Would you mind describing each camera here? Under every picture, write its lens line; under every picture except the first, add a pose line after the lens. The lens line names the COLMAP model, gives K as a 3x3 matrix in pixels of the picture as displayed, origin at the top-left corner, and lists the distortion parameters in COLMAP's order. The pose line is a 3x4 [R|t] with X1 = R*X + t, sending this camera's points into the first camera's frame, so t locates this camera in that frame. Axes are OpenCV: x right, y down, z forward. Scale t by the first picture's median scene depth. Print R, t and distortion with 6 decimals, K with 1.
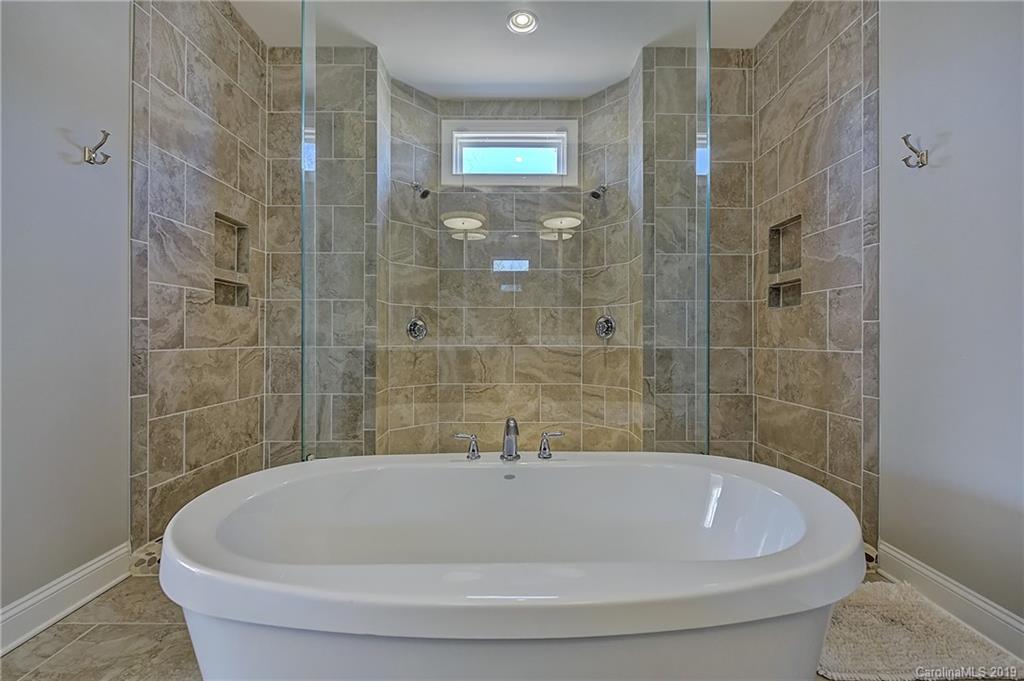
lens RADIAL K [[422.2, 0, 515.4], [0, 422.2, 337.0], [0, 0, 1]] dist [-0.000522, -0.000061]
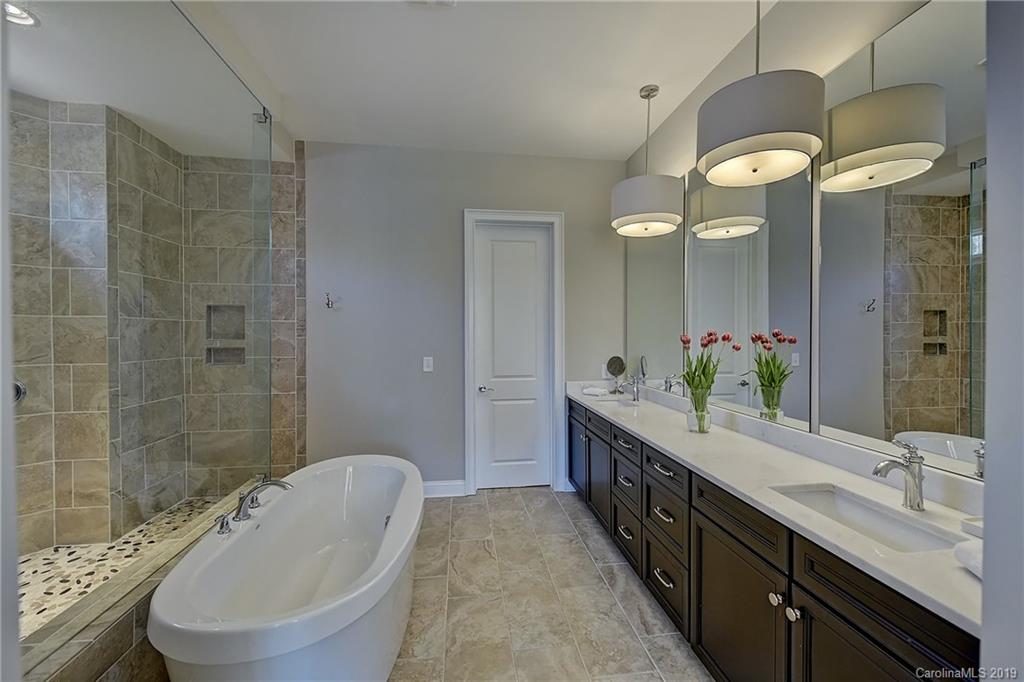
lens RADIAL K [[399.8, 0, 512.6], [0, 399.8, 338.4], [0, 0, 1]] dist [-0.000340, 0.000049]
pose [[-0.114528, -0.008262, 0.993386, -0.767367], [-0.002094, 0.999965, 0.008075, -0.162048], [-0.993418, -0.001155, -0.114542, 0.176907]]
